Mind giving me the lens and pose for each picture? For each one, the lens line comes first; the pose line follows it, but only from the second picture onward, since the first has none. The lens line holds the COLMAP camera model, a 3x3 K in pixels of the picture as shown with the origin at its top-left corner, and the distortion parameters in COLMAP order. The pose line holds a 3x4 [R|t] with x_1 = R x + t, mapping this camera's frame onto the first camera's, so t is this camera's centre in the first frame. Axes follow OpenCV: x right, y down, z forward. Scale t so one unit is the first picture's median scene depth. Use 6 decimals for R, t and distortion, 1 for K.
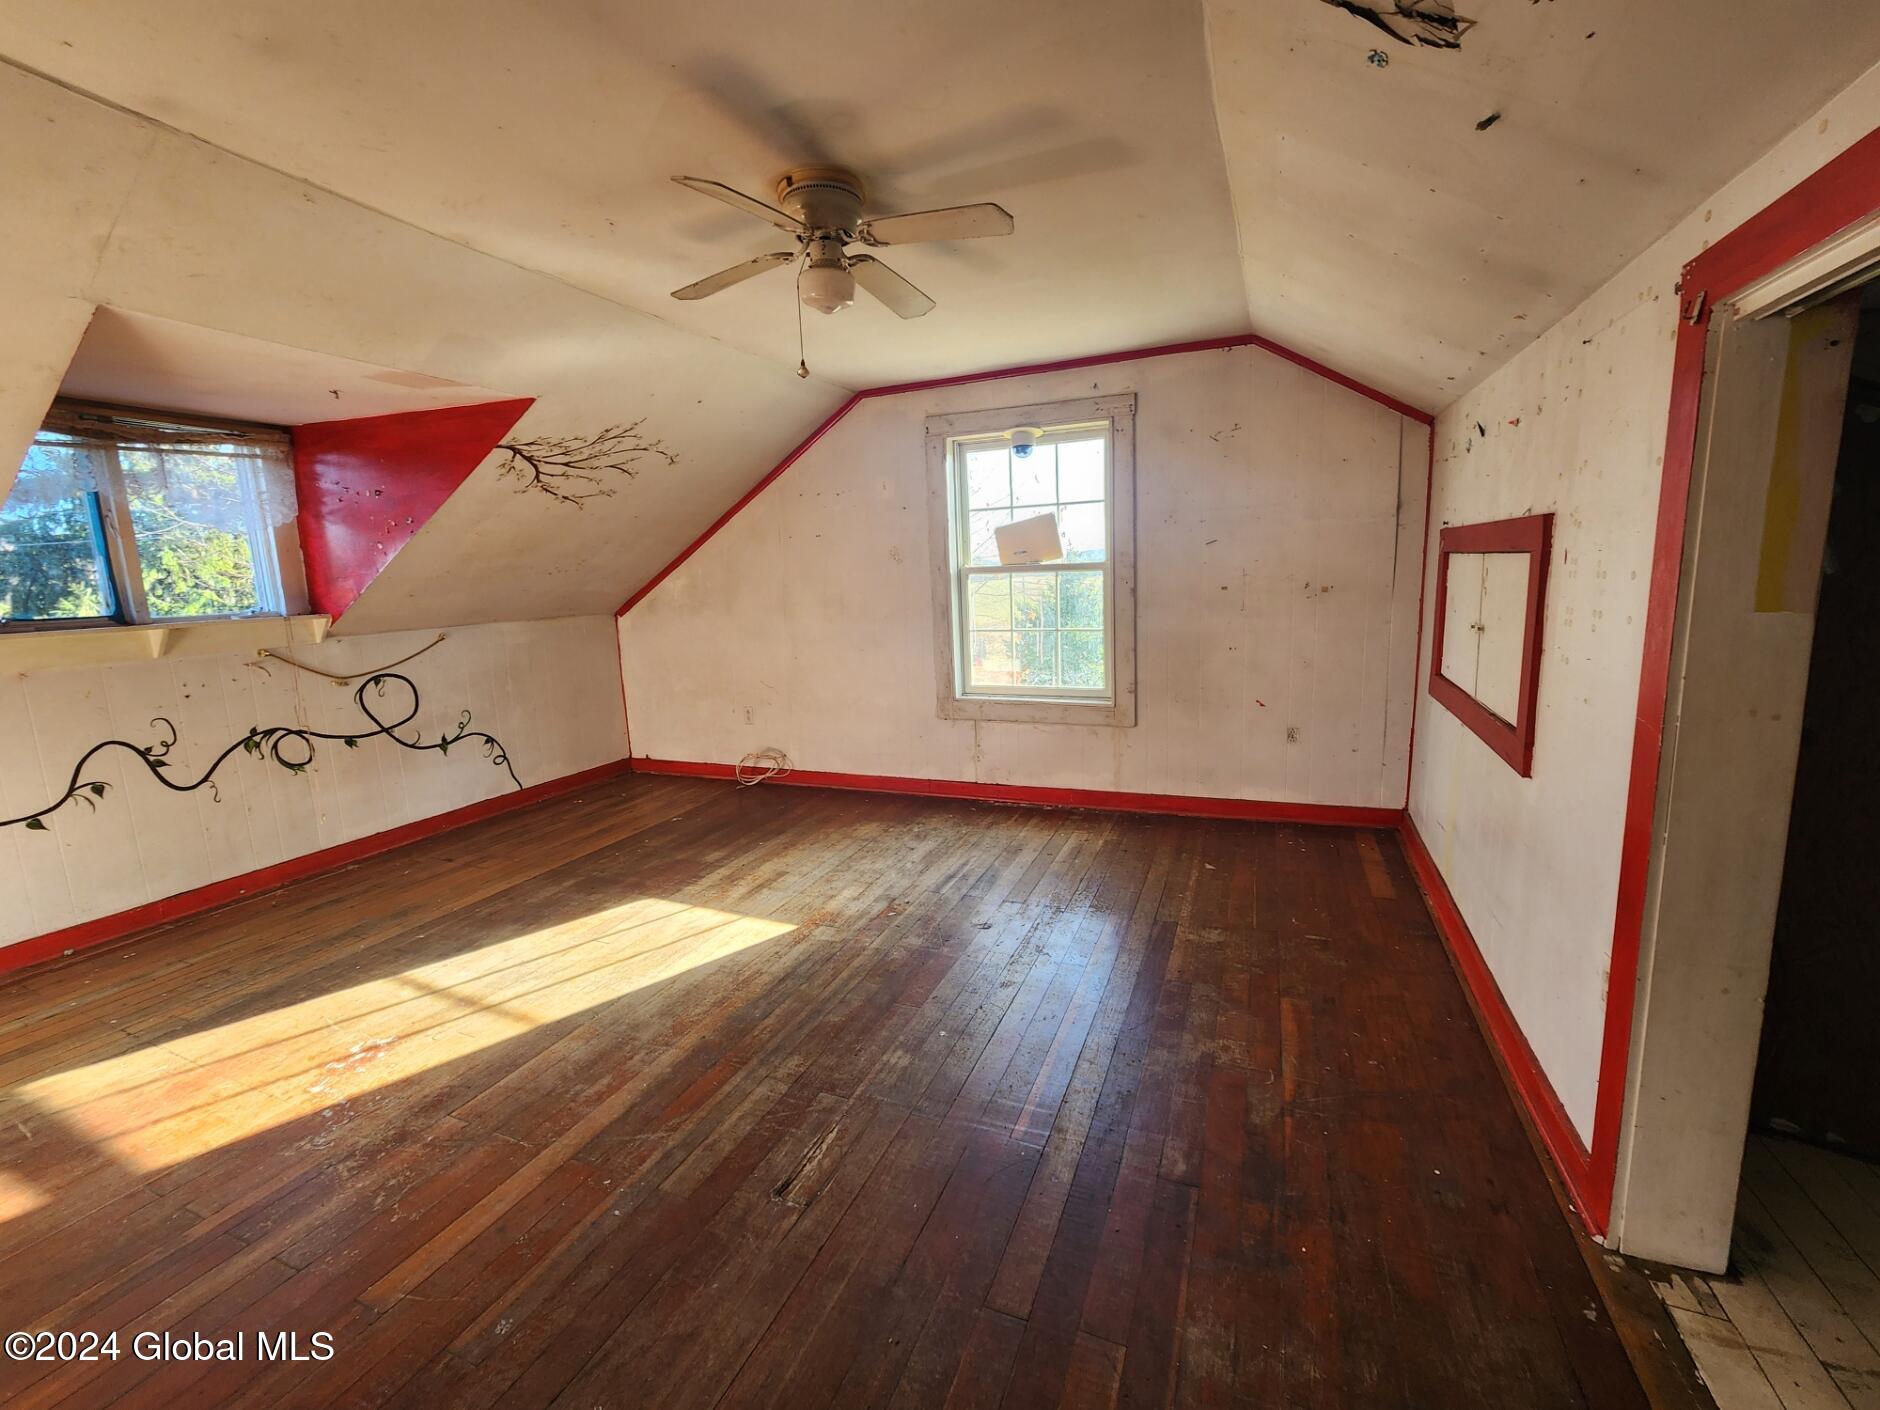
lens RADIAL K [[780.2, 0, 936.1], [0, 780.2, 699.6], [0, 0, 1]] dist [-0.000052, 0.001012]
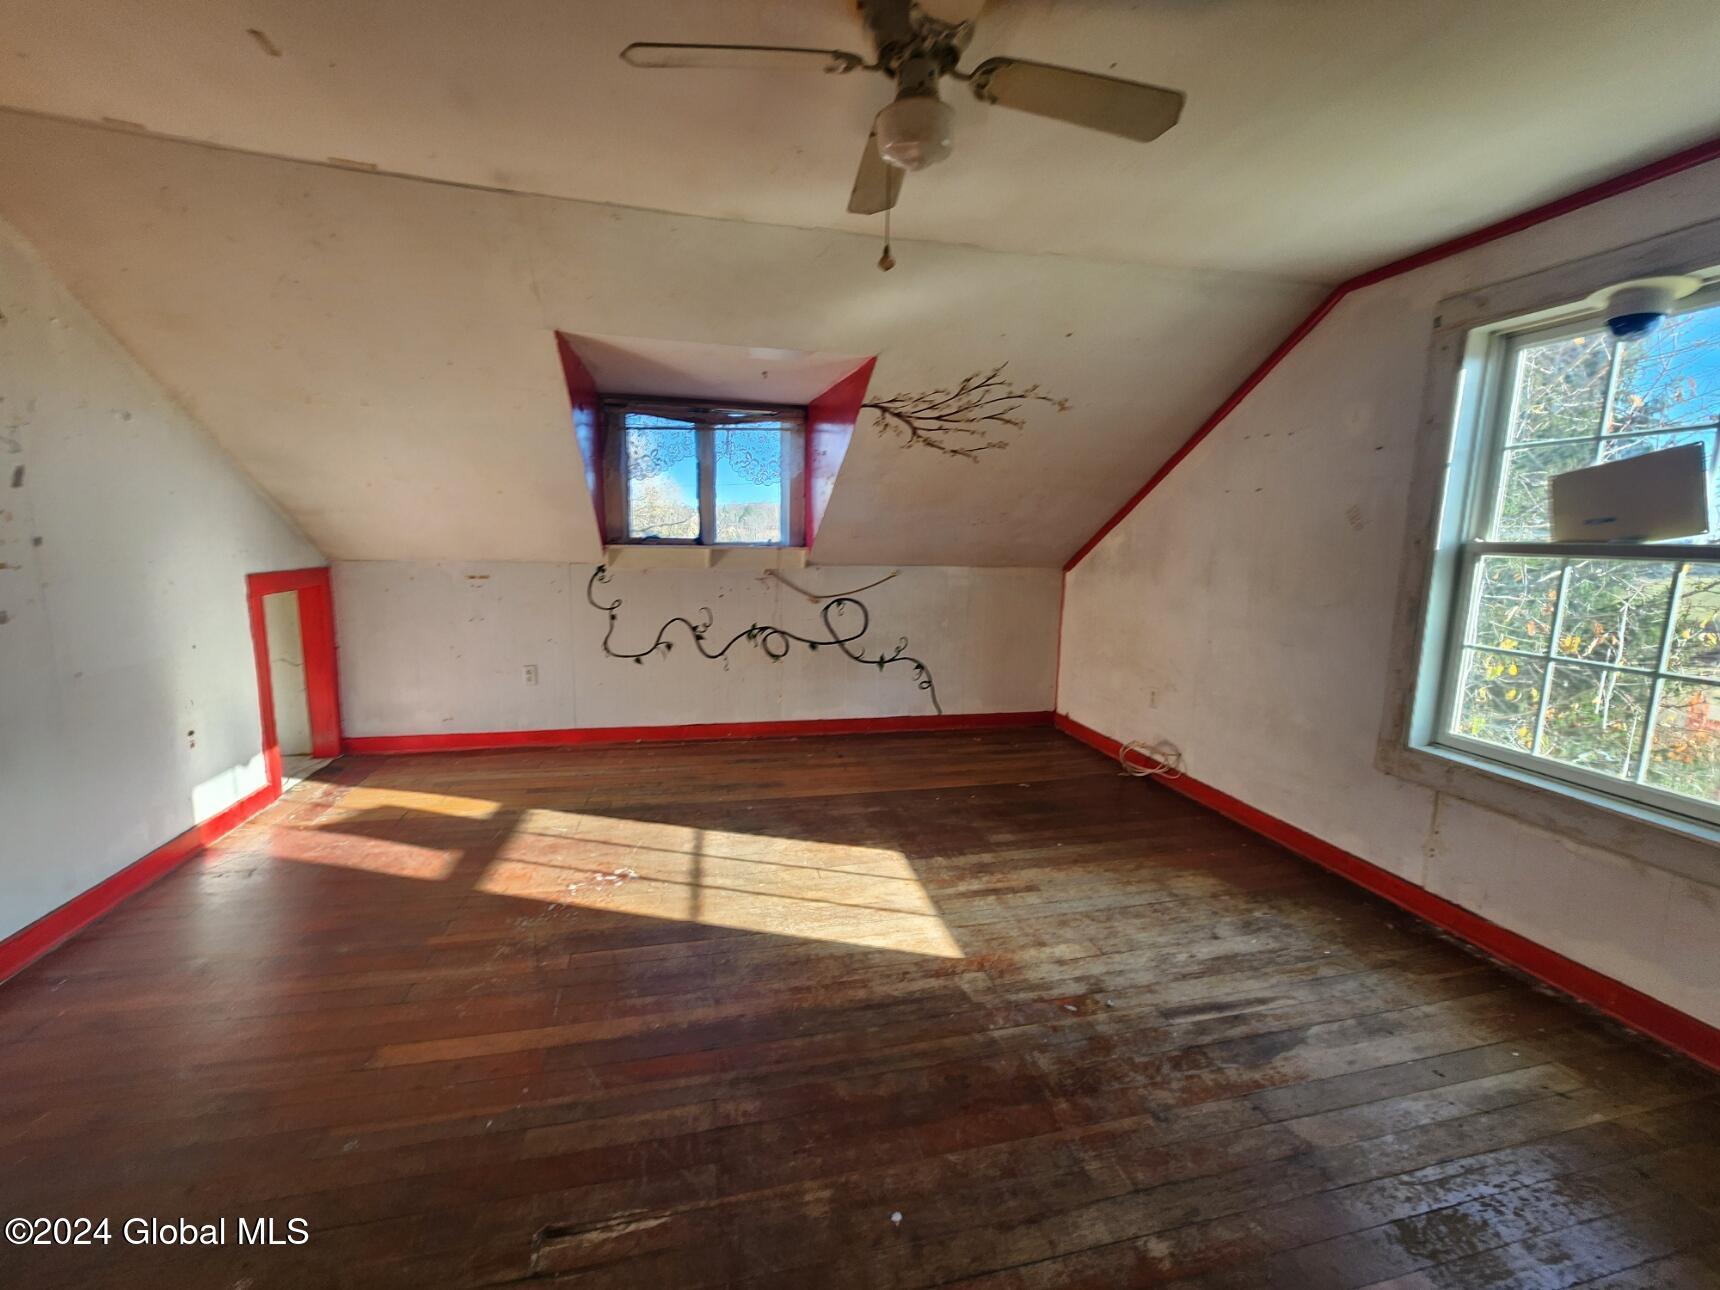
lens RADIAL K [[713.8, 0, 862.3], [0, 713.8, 644.3], [0, 0, 1]] dist [-0.000052, 0.001012]
pose [[0.590251, 0.172825, -0.788502, 0.253842], [-0.172967, 0.981202, 0.085583, -0.069197], [0.788471, 0.085870, 0.609049, 0.359232]]
